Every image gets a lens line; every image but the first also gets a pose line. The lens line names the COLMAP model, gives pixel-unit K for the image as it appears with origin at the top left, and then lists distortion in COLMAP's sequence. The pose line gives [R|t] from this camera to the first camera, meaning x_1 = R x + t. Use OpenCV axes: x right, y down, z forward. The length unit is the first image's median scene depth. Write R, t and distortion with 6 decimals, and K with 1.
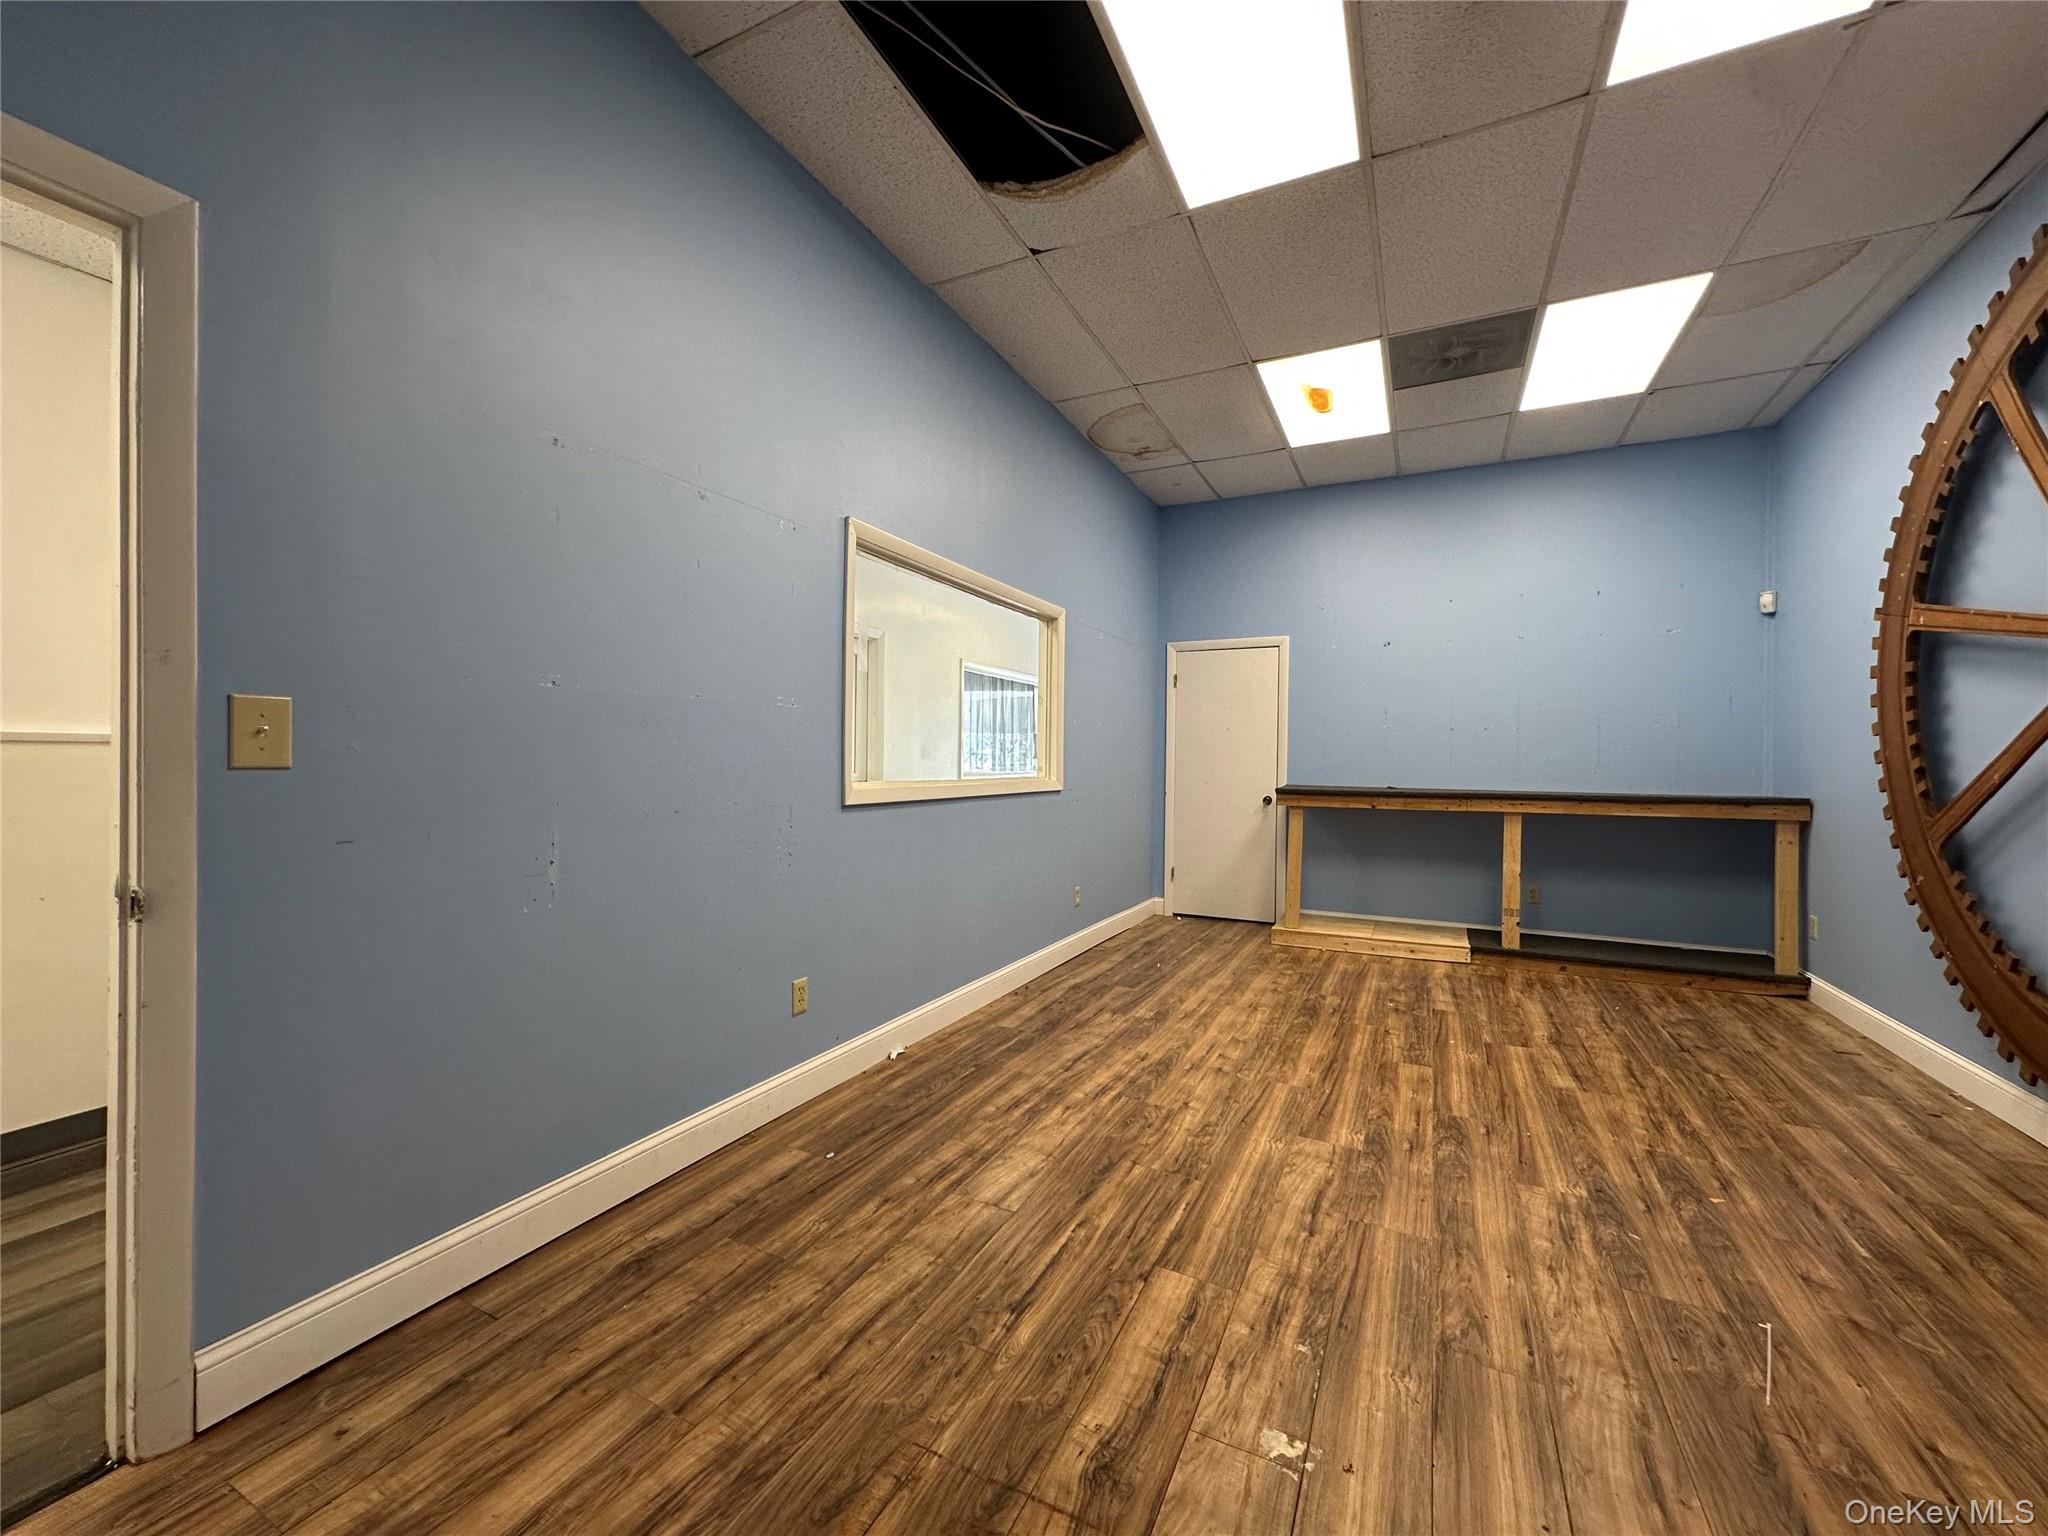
lens RADIAL K [[813.2, 0, 1022.9], [0, 813.2, 766.6], [0, 0, 1]] dist [-0.001786, 0.000365]
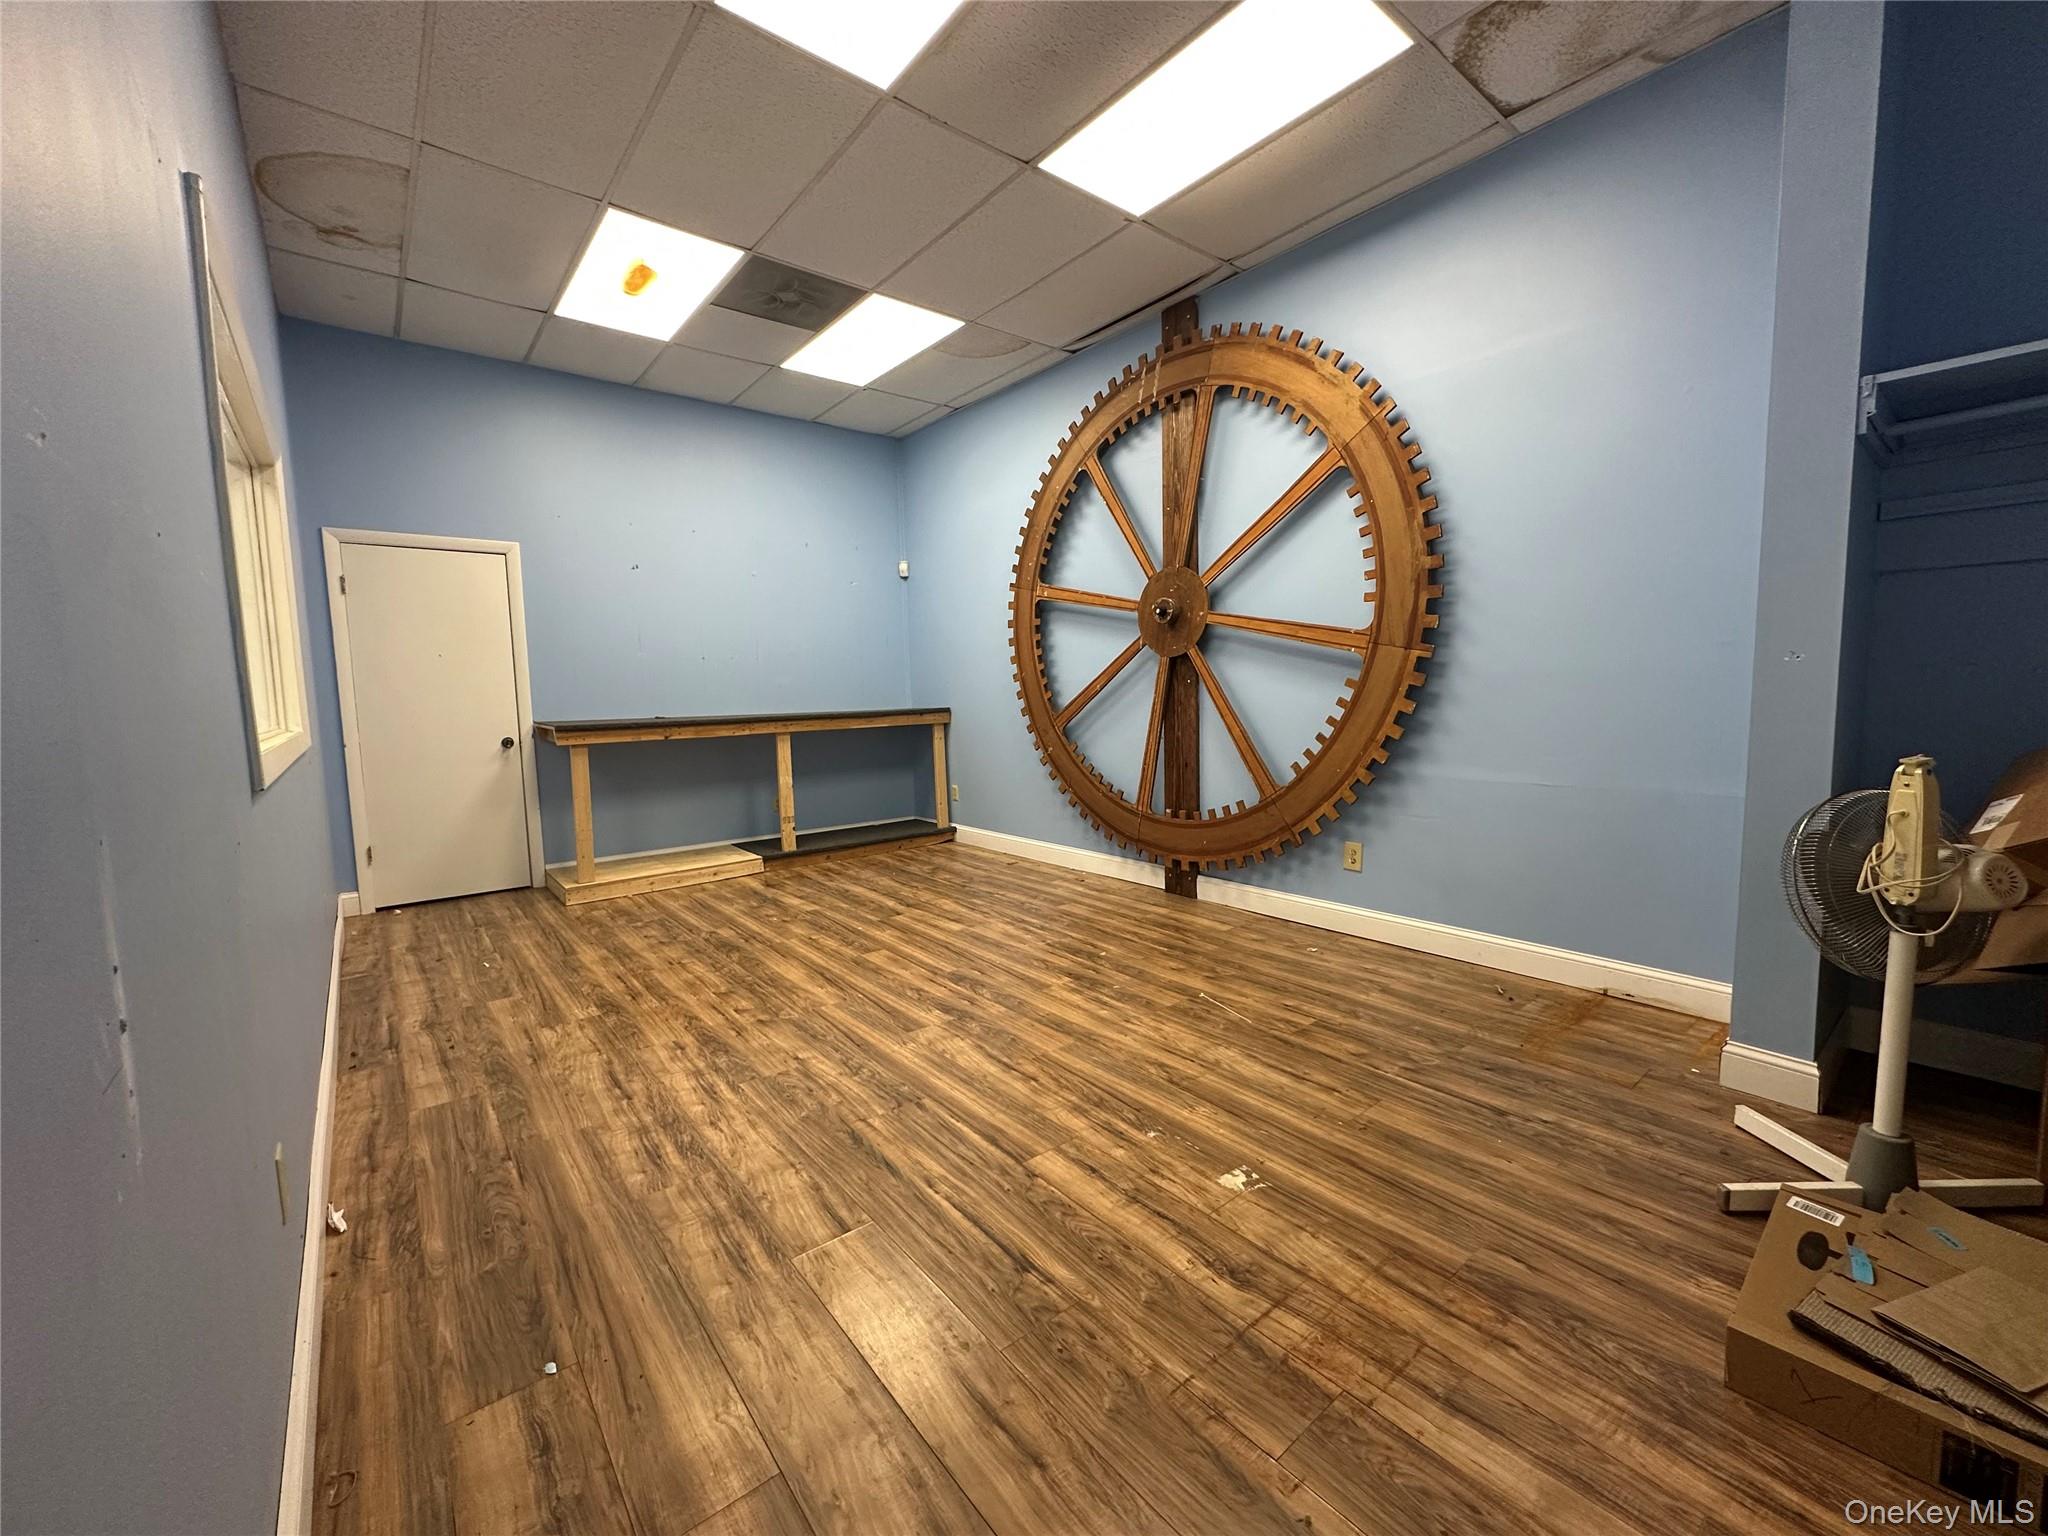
lens RADIAL K [[813.2, 0, 1022.9], [0, 813.2, 766.6], [0, 0, 1]] dist [-0.001786, 0.000365]
pose [[0.413857, -0.108053, 0.903907, -0.443728], [0.034286, 0.994076, 0.103134, -0.002580], [-0.909696, -0.011691, 0.415110, 0.344932]]
